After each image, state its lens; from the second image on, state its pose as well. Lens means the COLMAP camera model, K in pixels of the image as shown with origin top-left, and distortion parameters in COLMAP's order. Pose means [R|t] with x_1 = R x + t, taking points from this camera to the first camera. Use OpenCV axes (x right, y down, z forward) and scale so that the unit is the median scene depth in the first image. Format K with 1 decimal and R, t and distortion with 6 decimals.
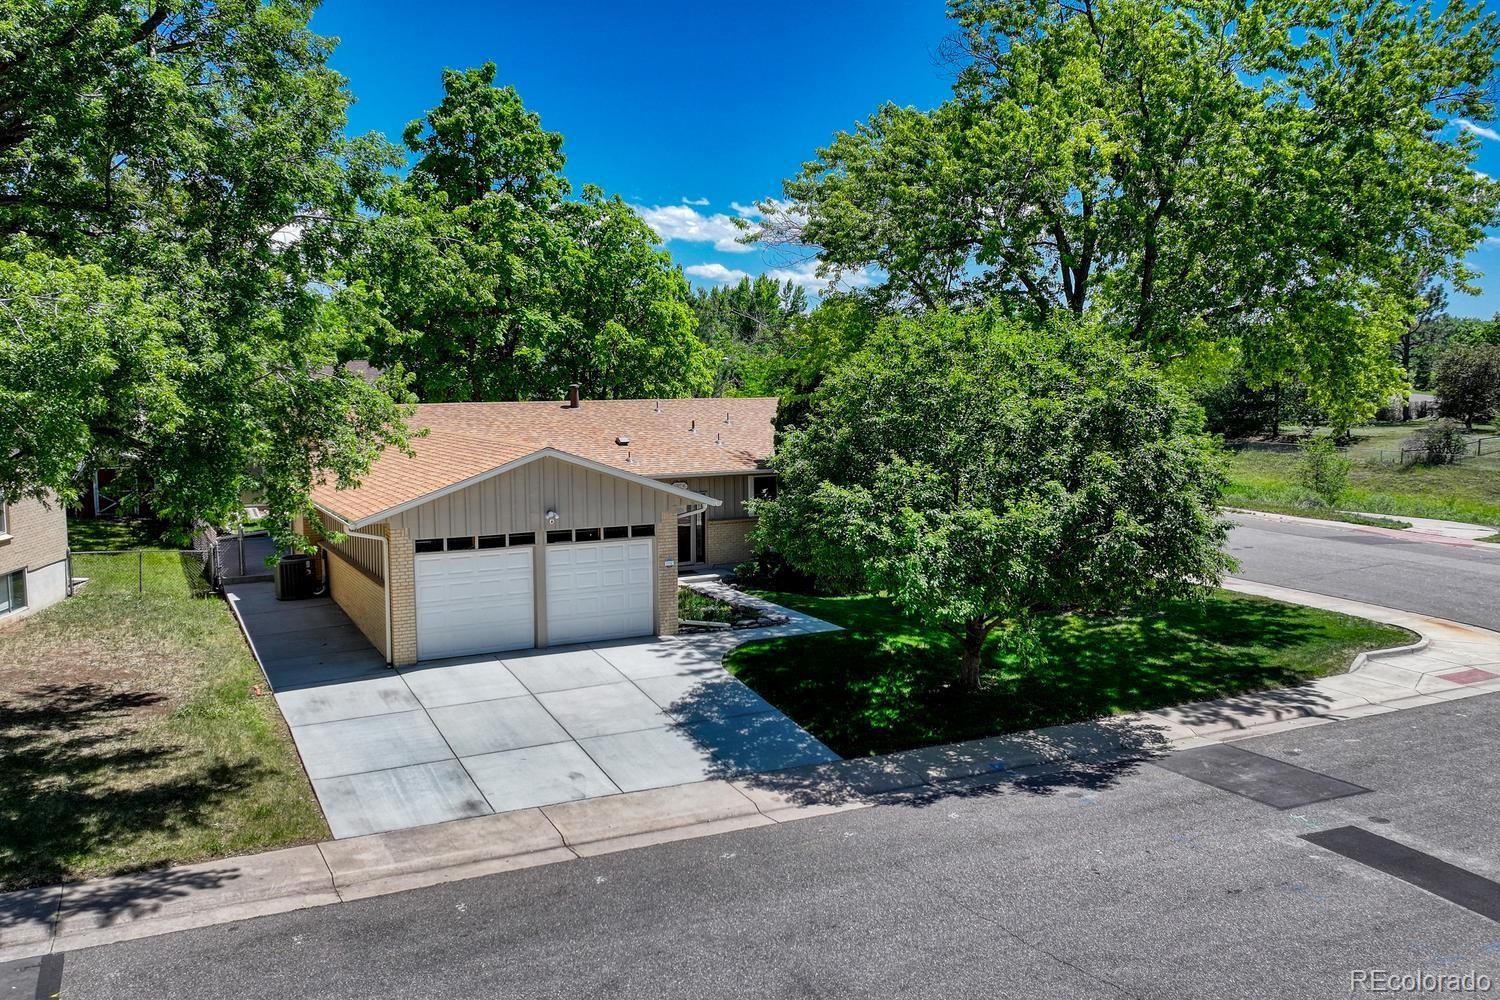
lens RADIAL K [[1257.8, 0, 750.0], [0, 1257.8, 500.0], [0, 0, 1]] dist [0.067263, -0.000169]
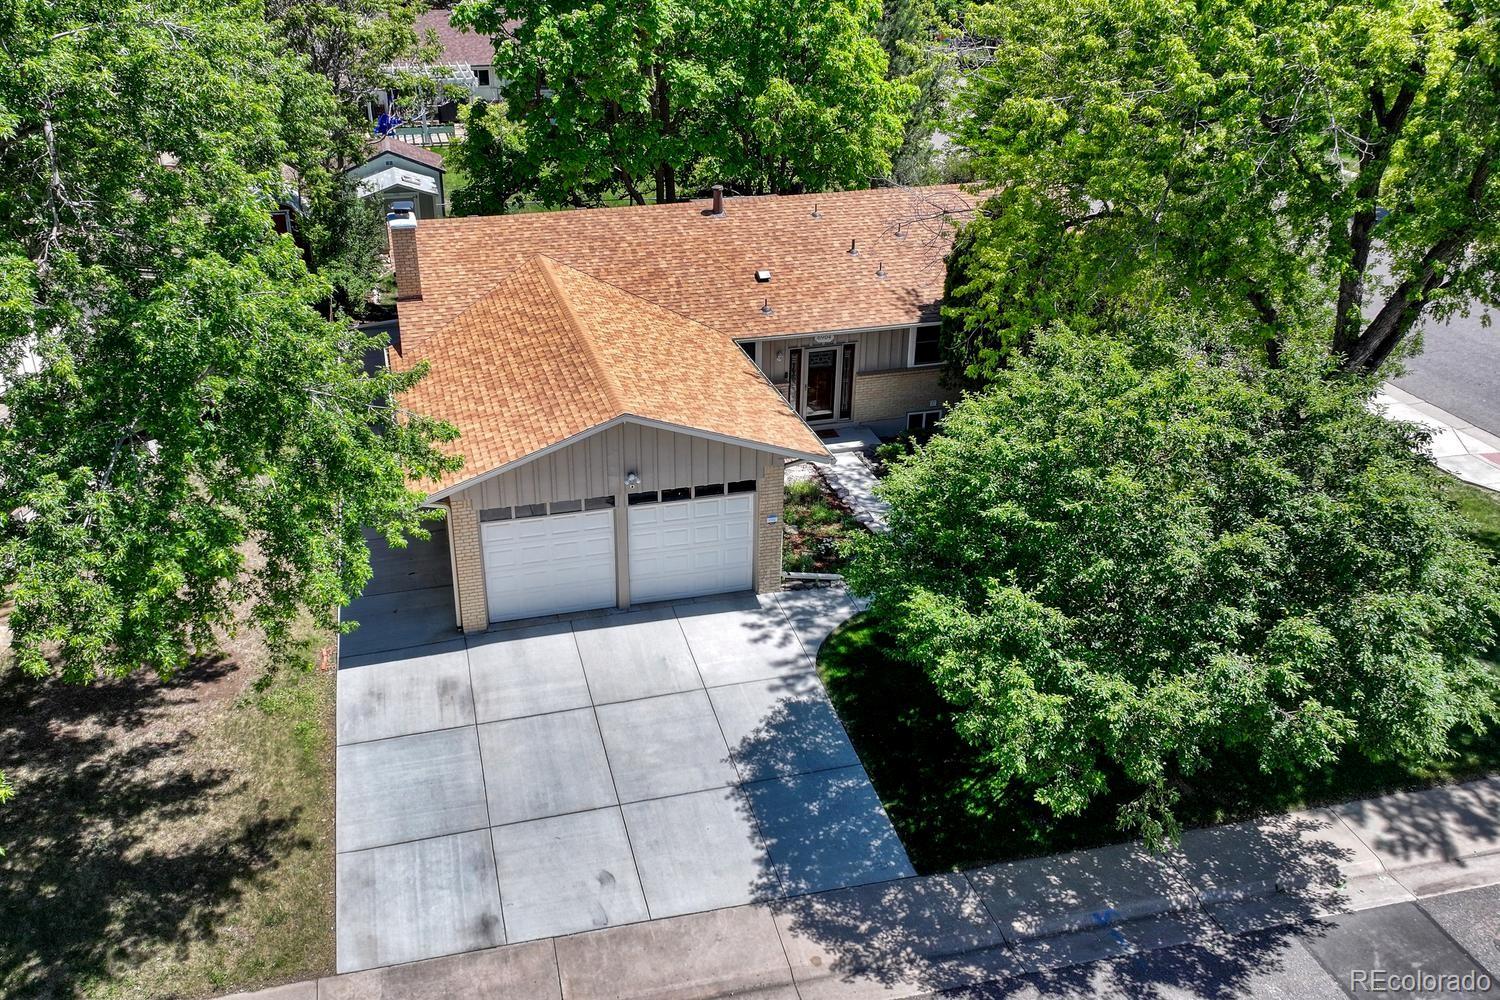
lens RADIAL K [[1289.4, 0, 658.5], [0, 1289.4, 495.8], [0, 0, 1]] dist [0.014337, 0.005852]
pose [[0.968313, 0.098528, -0.229483, 0.074849], [-0.019680, 0.946133, 0.323180, -0.306254], [0.248963, -0.308424, 0.918092, 0.216544]]
